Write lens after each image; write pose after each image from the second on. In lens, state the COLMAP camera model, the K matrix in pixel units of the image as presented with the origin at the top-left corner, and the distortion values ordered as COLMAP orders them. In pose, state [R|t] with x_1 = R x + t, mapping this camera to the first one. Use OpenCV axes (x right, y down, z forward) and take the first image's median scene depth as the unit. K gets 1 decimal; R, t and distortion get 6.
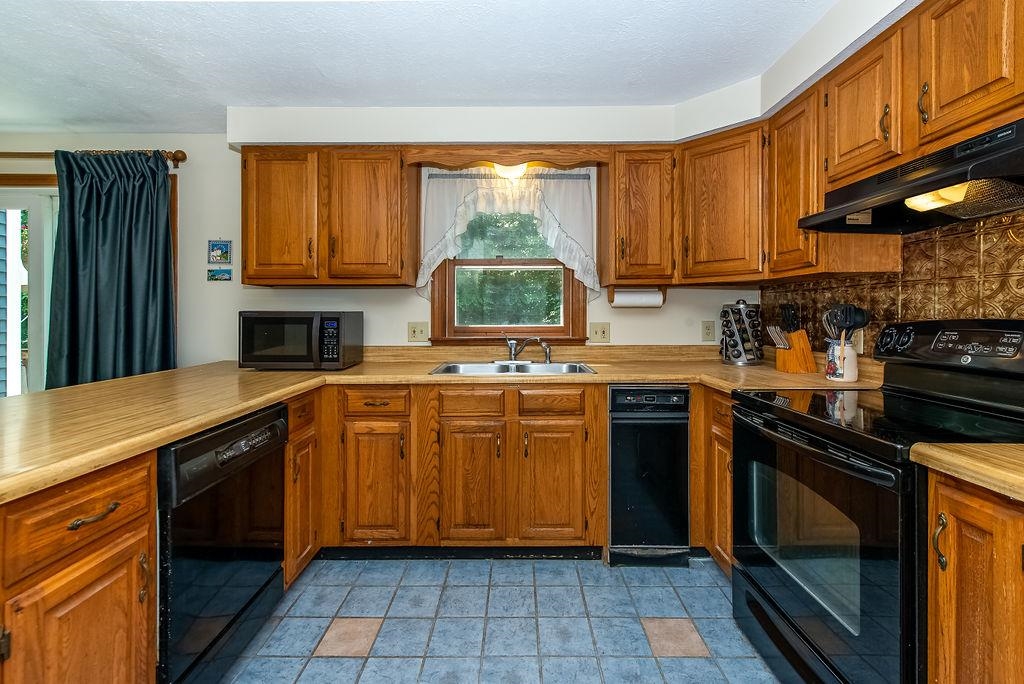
lens RADIAL K [[440.3, 0, 506.3], [0, 440.3, 317.0], [0, 0, 1]] dist [0.008146, -0.001994]
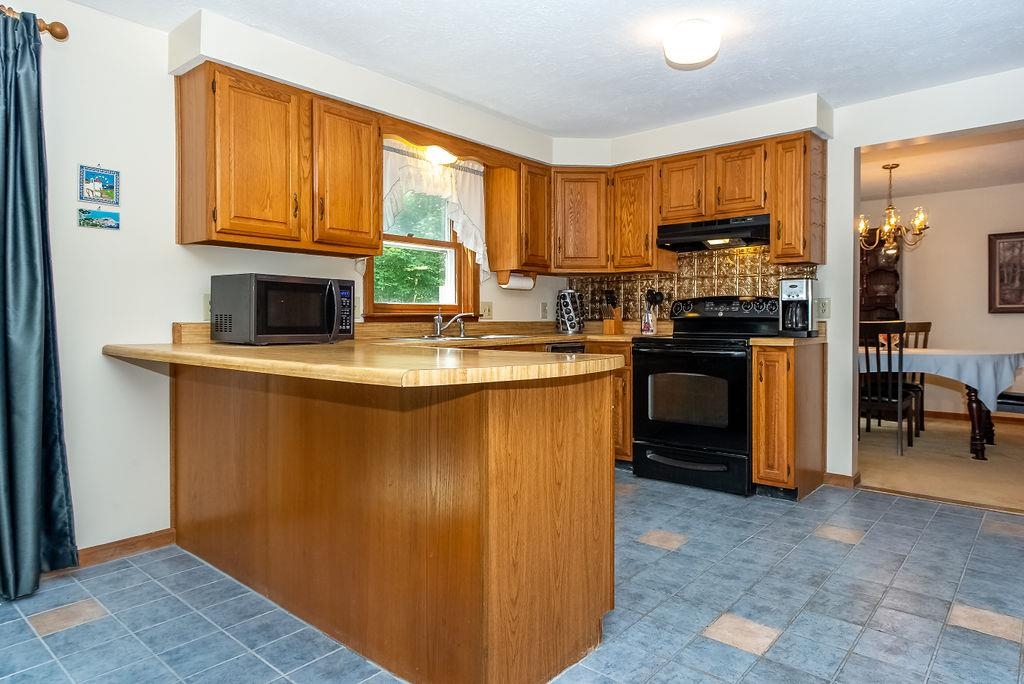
lens RADIAL K [[627.0, 0, 516.6], [0, 627.0, 328.0], [0, 0, 1]] dist [0.021552, -0.003603]
pose [[0.647073, -0.008573, 0.762379, -1.139881], [0.004033, 0.999961, 0.007821, 0.078954], [-0.762417, -0.001986, 0.647083, -0.139577]]
